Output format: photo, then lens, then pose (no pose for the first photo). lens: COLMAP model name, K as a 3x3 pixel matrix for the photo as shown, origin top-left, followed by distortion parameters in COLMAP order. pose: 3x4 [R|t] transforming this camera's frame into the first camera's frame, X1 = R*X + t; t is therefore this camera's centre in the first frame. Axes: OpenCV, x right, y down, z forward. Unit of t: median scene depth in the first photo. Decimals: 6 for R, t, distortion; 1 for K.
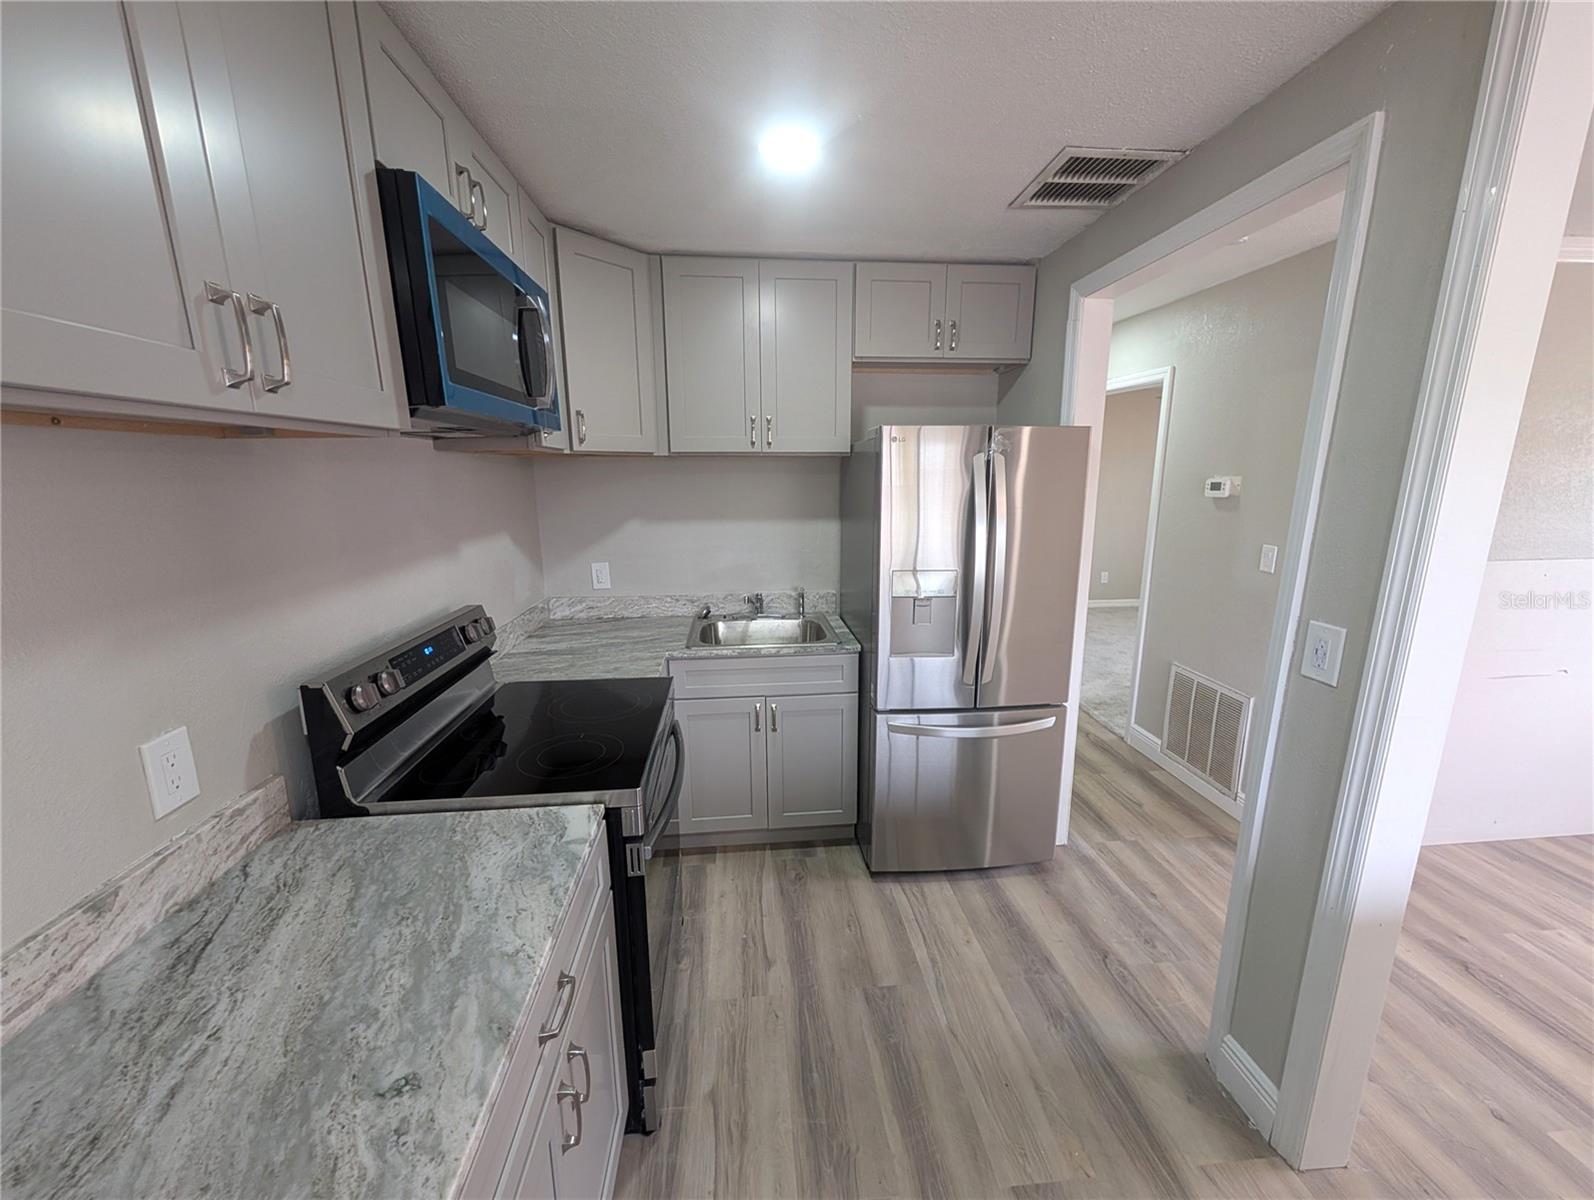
lens RADIAL K [[602.2, 0, 795.1], [0, 602.2, 594.4], [0, 0, 1]] dist [-0.000430, -0.000179]
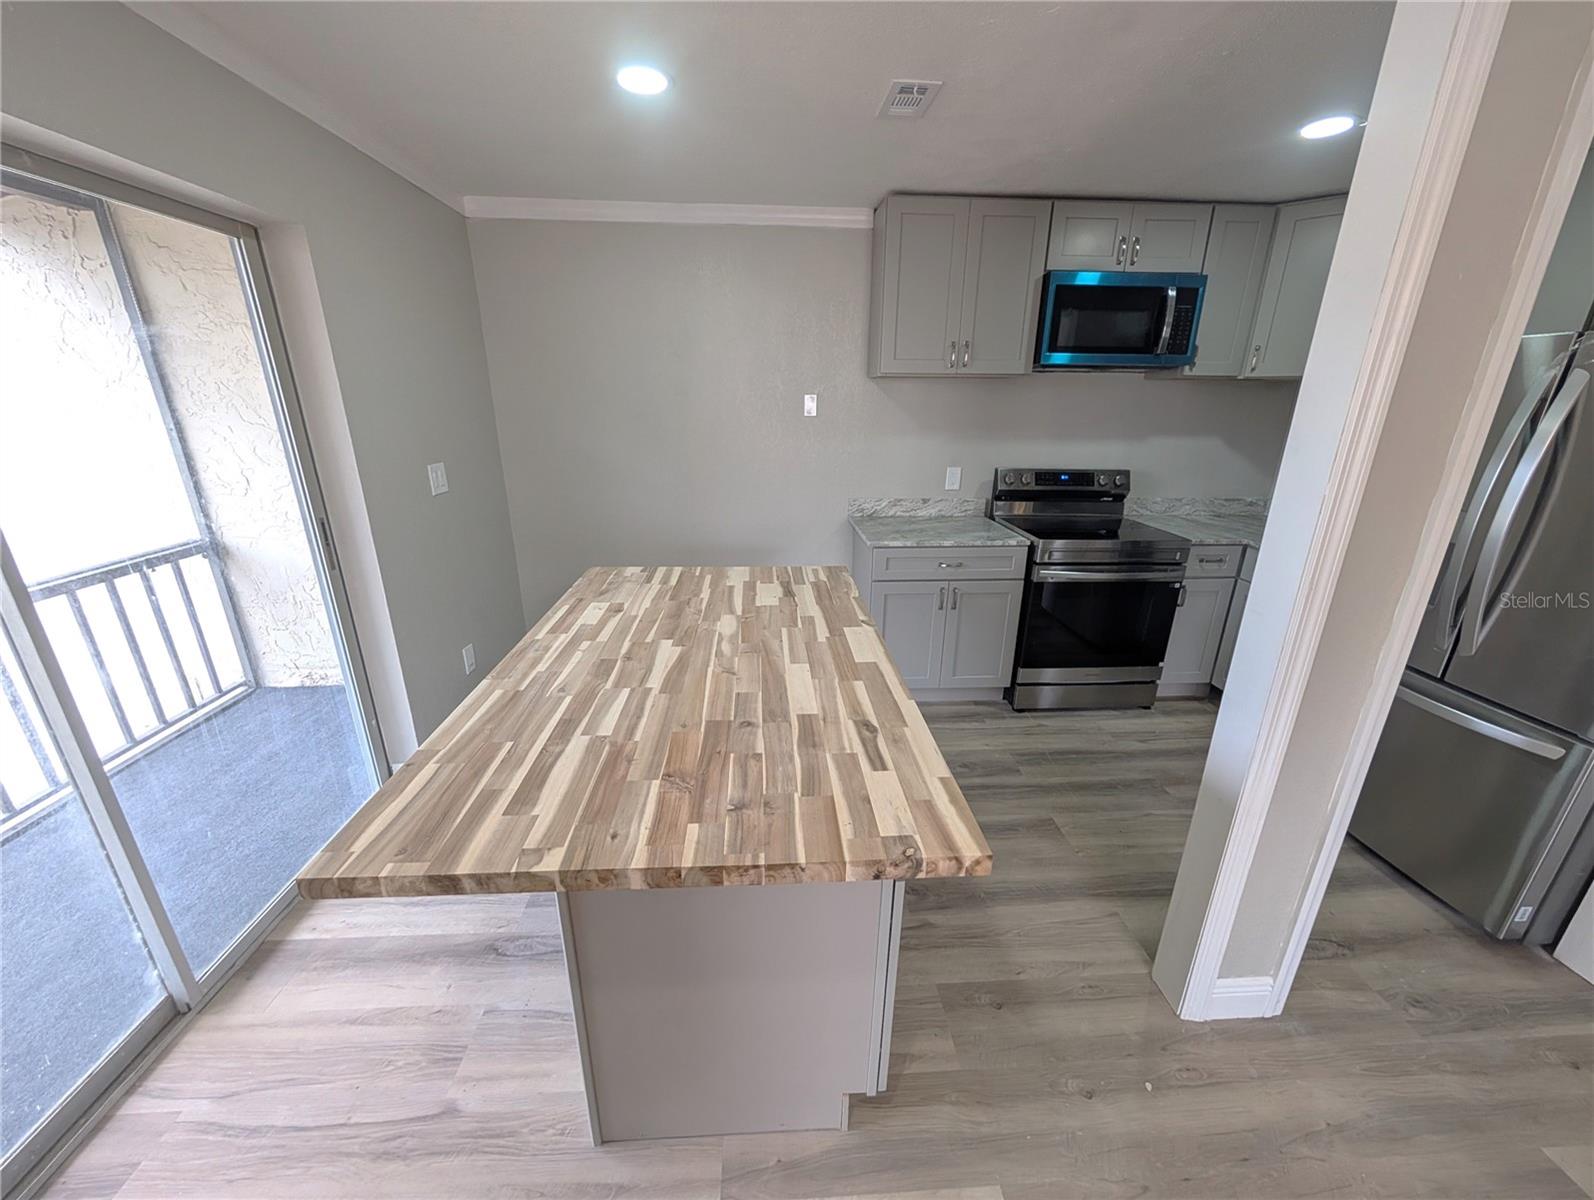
lens RADIAL K [[592.8, 0, 801.2], [0, 592.8, 593.3], [0, 0, 1]] dist [-0.000227, 0.000043]
pose [[-0.025144, 0.320492, -0.946918, 1.632423], [-0.209673, 0.924458, 0.318457, -0.001072], [0.977448, 0.206550, 0.043954, 0.082199]]
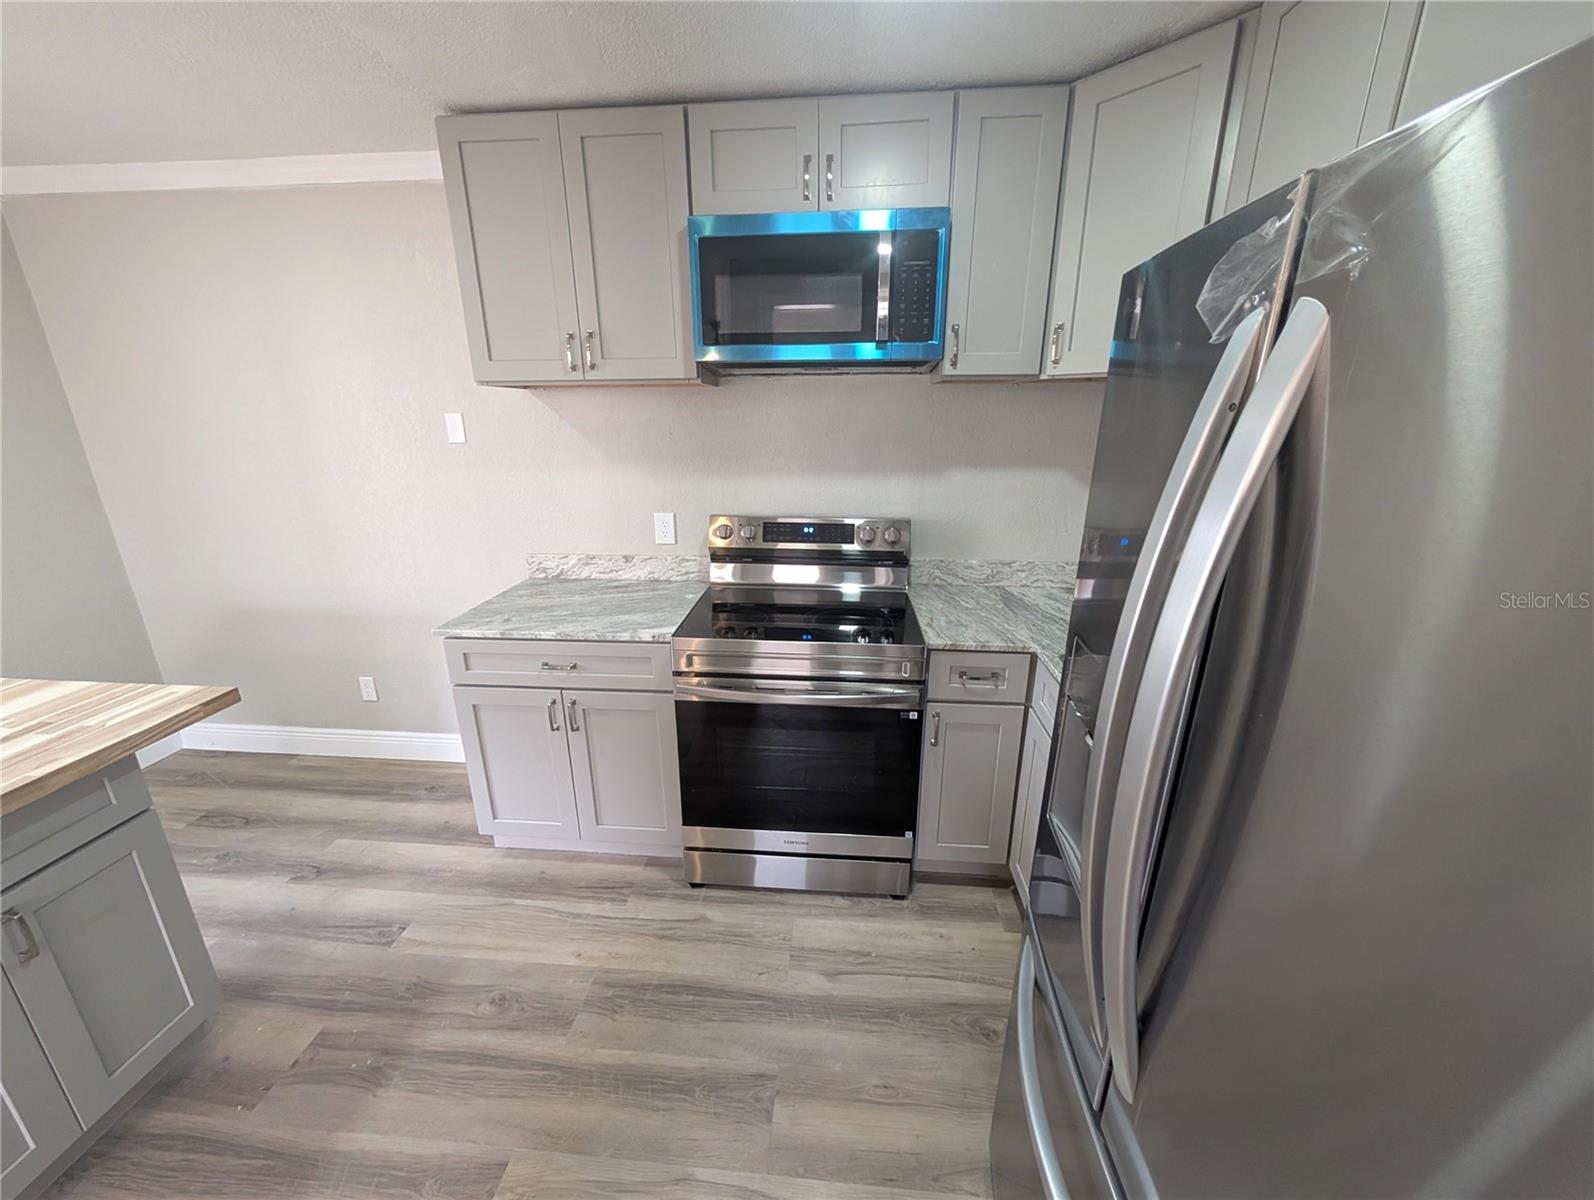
lens RADIAL K [[602.2, 0, 795.1], [0, 602.2, 594.4], [0, 0, 1]] dist [-0.000430, -0.000179]
pose [[-0.169904, 0.292671, -0.940997, 0.846895], [-0.192939, 0.926522, 0.323005, -0.236730], [0.966389, 0.236435, -0.100952, 1.217902]]
